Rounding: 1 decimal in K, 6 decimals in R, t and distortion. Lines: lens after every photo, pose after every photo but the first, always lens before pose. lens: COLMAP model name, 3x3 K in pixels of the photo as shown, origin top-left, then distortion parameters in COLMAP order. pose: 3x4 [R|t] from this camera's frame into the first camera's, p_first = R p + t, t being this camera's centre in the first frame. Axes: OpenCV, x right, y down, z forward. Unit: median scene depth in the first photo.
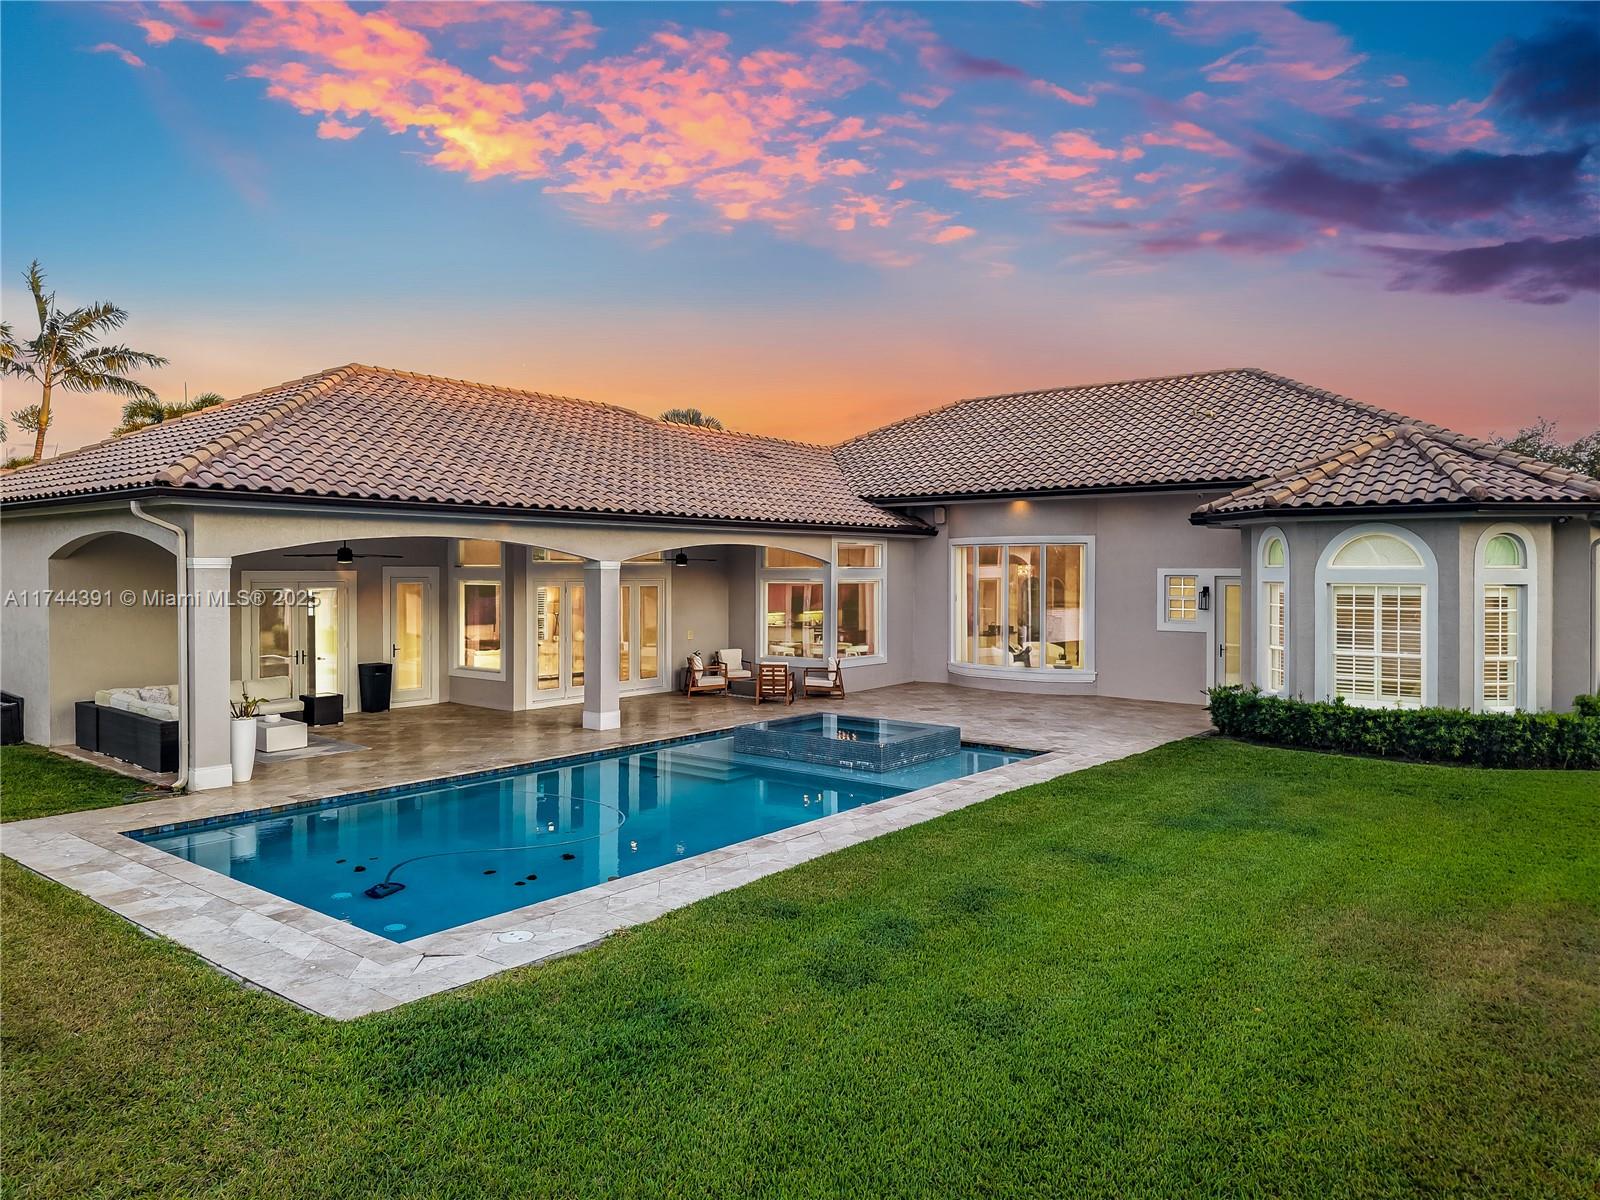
lens RADIAL K [[1088.1, 0, 791.0], [0, 1088.1, 564.4], [0, 0, 1]] dist [0.023455, -0.011504]
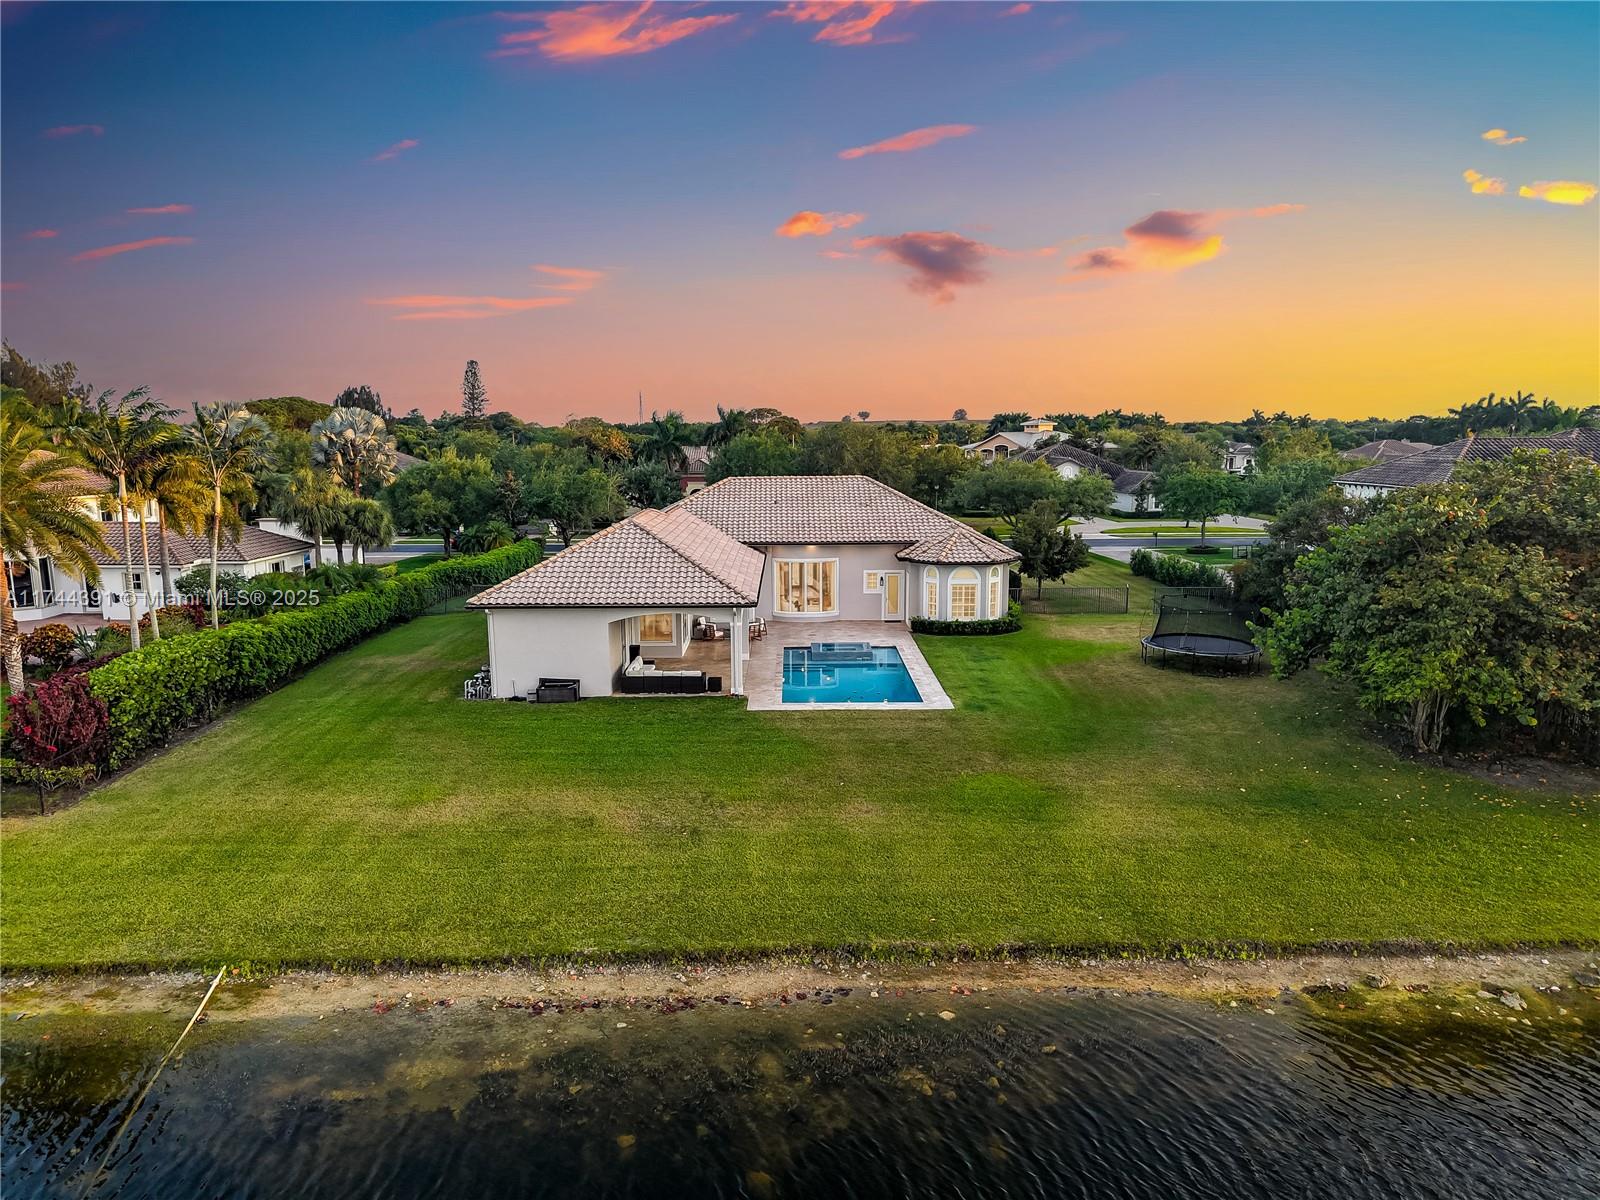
lens RADIAL K [[1088.1, 0, 801.9], [0, 1088.1, 607.4], [0, 0, 1]] dist [0.023455, -0.011504]
pose [[0.767728, -0.108480, 0.631526, -2.007231], [0.003218, 0.986206, 0.165493, -0.476877], [-0.640767, -0.125021, 0.757487, -1.241635]]
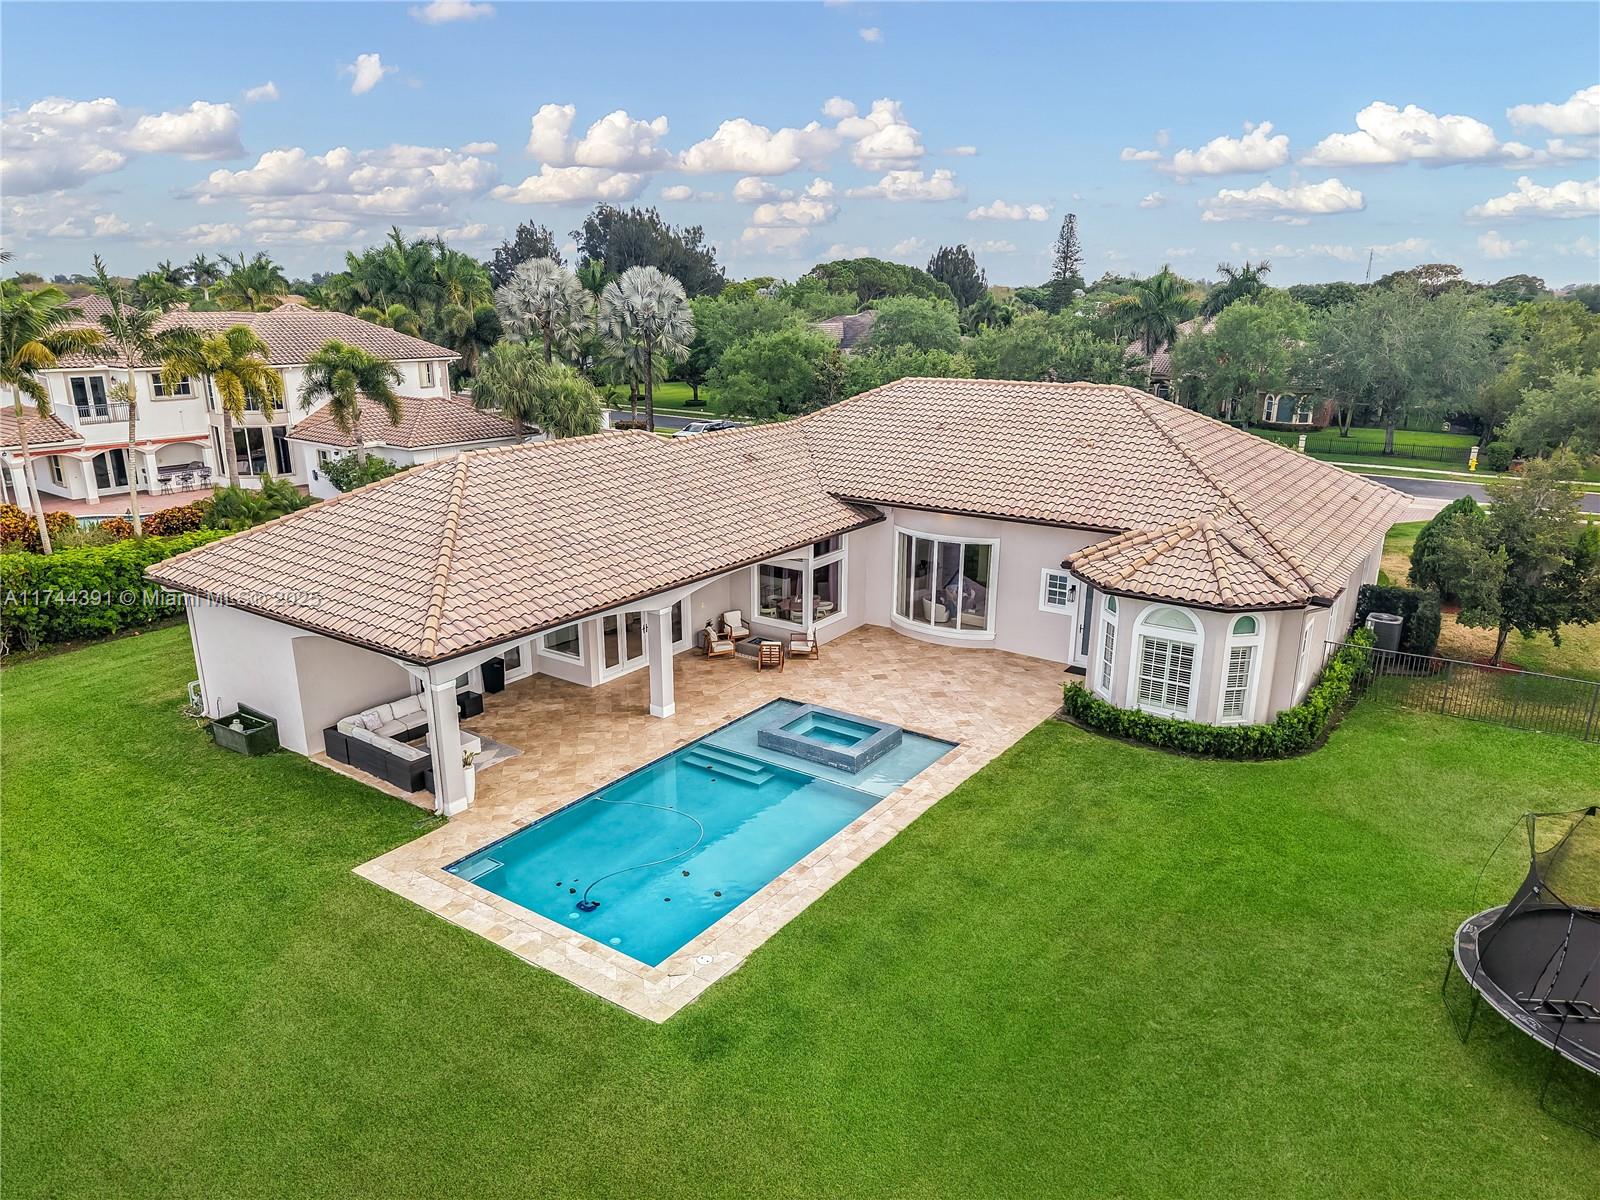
lens RADIAL K [[1088.1, 0, 799.1], [0, 1088.1, 587.8], [0, 0, 1]] dist [0.023455, -0.011504]
pose [[0.997474, -0.017639, 0.068814, -0.102359], [-0.001294, 0.964013, 0.265853, -0.481938], [-0.071027, -0.265271, 0.961554, -0.458149]]
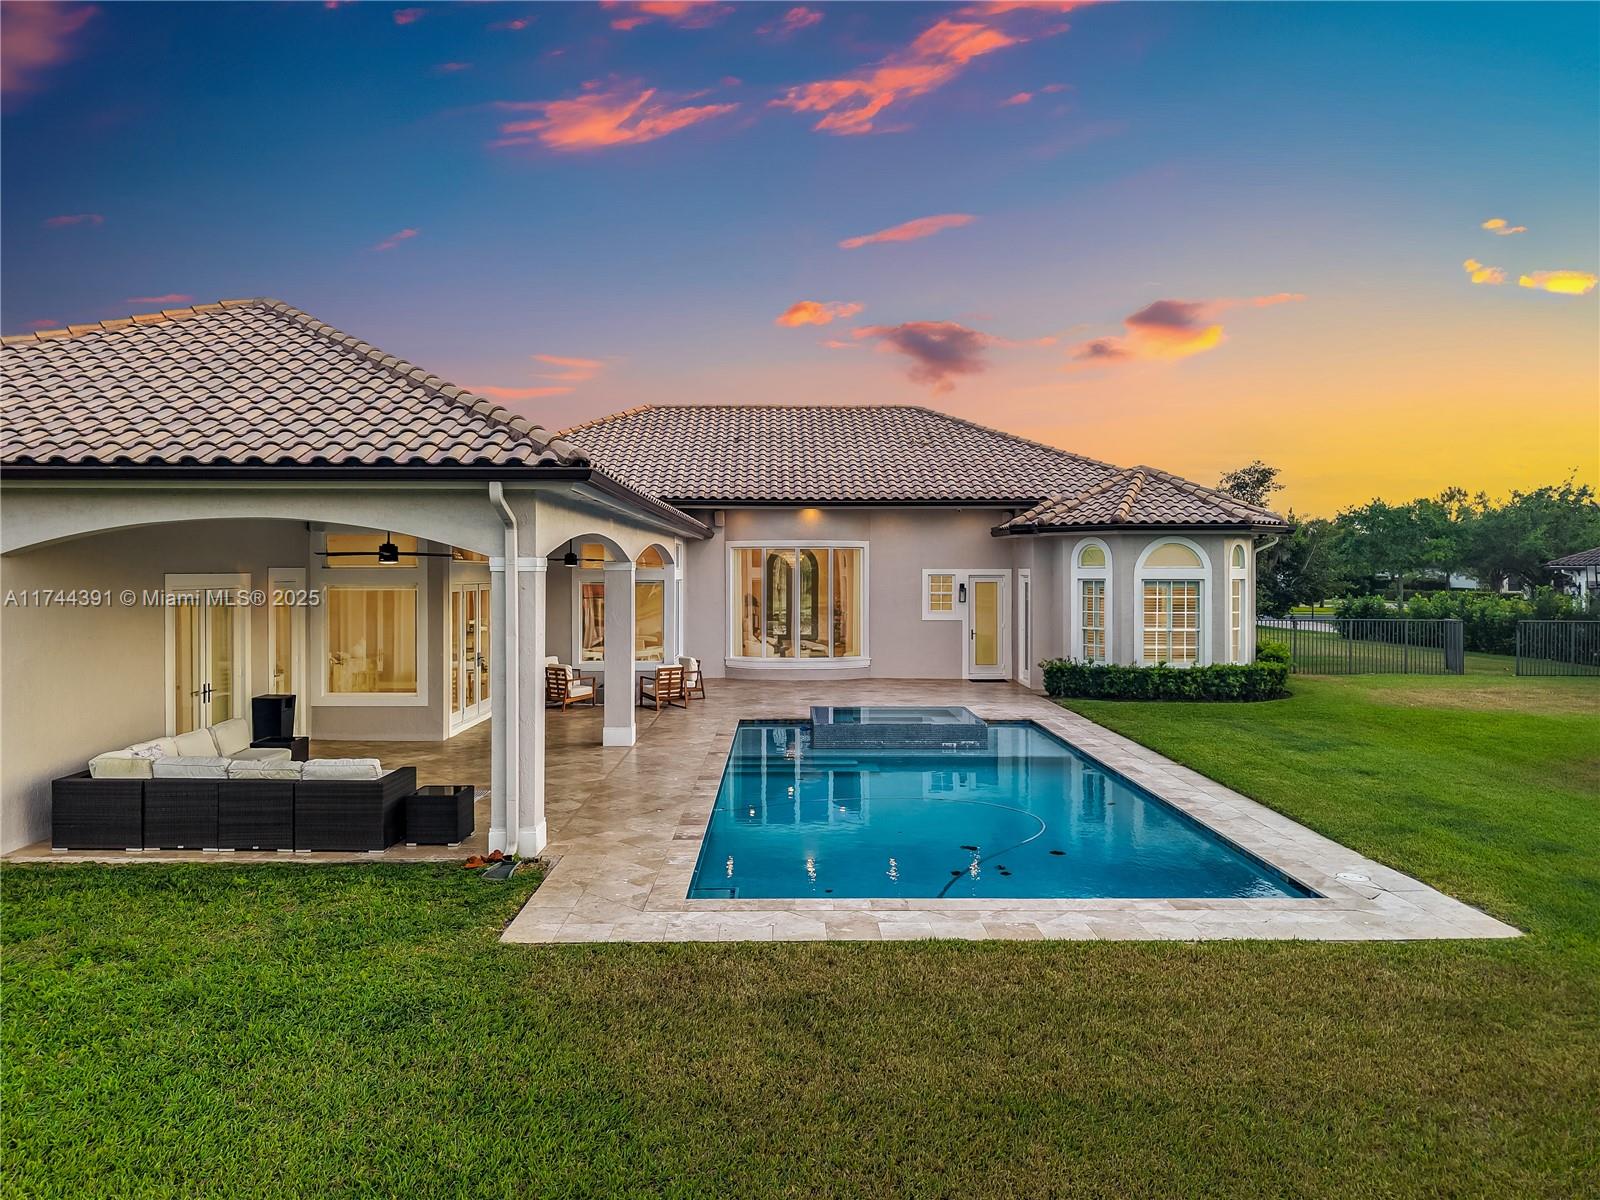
lens RADIAL K [[1088.1, 0, 800.6], [0, 1088.1, 569.6], [0, 0, 1]] dist [0.023455, -0.011504]
pose [[0.765413, -0.001809, 0.643537, -0.758608], [-0.000732, 0.999993, 0.003681, -0.000250], [-0.643539, -0.003289, 0.765406, 0.240827]]
